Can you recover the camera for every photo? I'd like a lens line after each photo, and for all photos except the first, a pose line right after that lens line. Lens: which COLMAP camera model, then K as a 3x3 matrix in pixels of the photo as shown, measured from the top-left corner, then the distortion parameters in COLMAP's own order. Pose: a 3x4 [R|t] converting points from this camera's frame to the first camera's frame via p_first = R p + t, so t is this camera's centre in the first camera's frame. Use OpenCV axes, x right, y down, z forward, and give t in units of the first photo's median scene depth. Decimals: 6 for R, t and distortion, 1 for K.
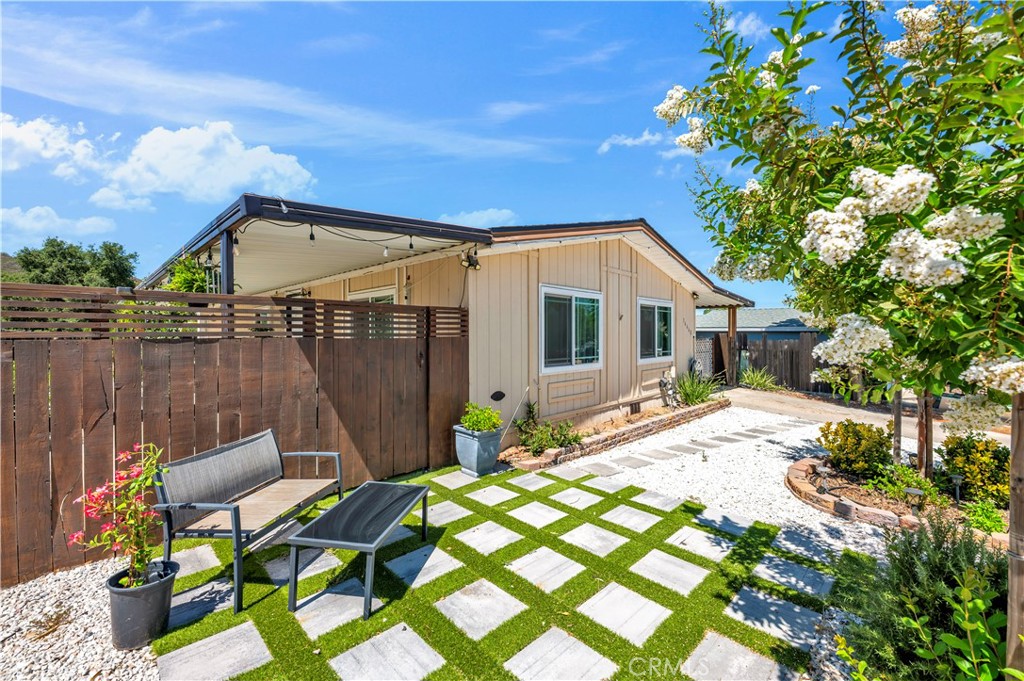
lens RADIAL K [[413.8, 0, 503.3], [0, 413.8, 337.8], [0, 0, 1]] dist [-0.003183, -0.000566]
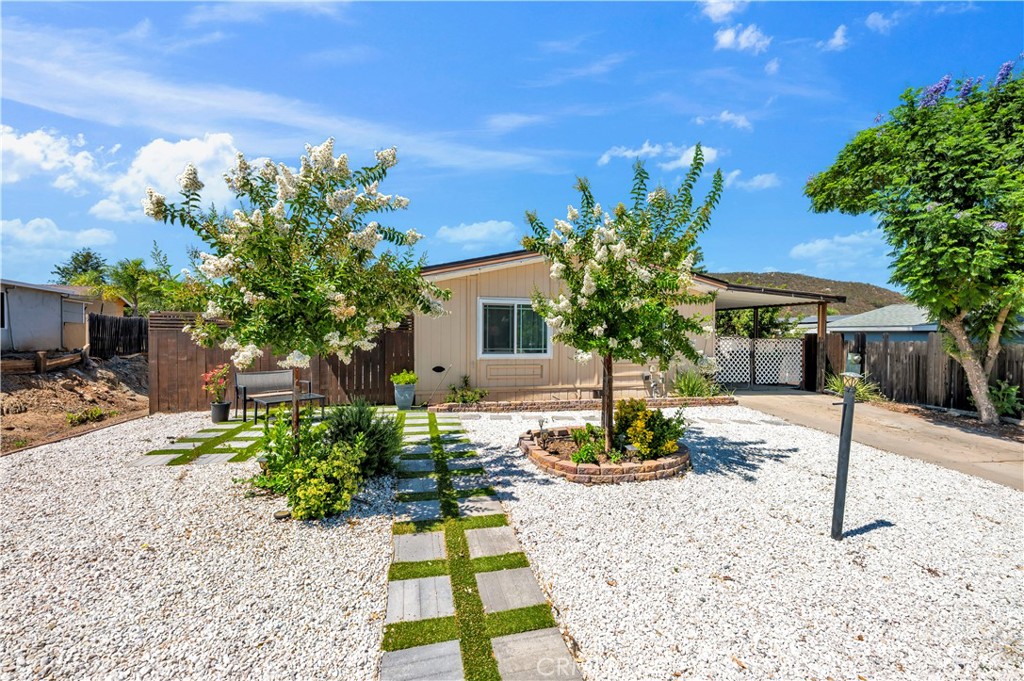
lens RADIAL K [[413.8, 0, 509.0], [0, 413.8, 337.7], [0, 0, 1]] dist [-0.003183, -0.000566]
pose [[0.856795, 0.004785, -0.515635, 0.867651], [-0.008265, 0.999956, -0.004453, 0.018456], [0.515591, 0.008077, 0.856797, -0.197107]]
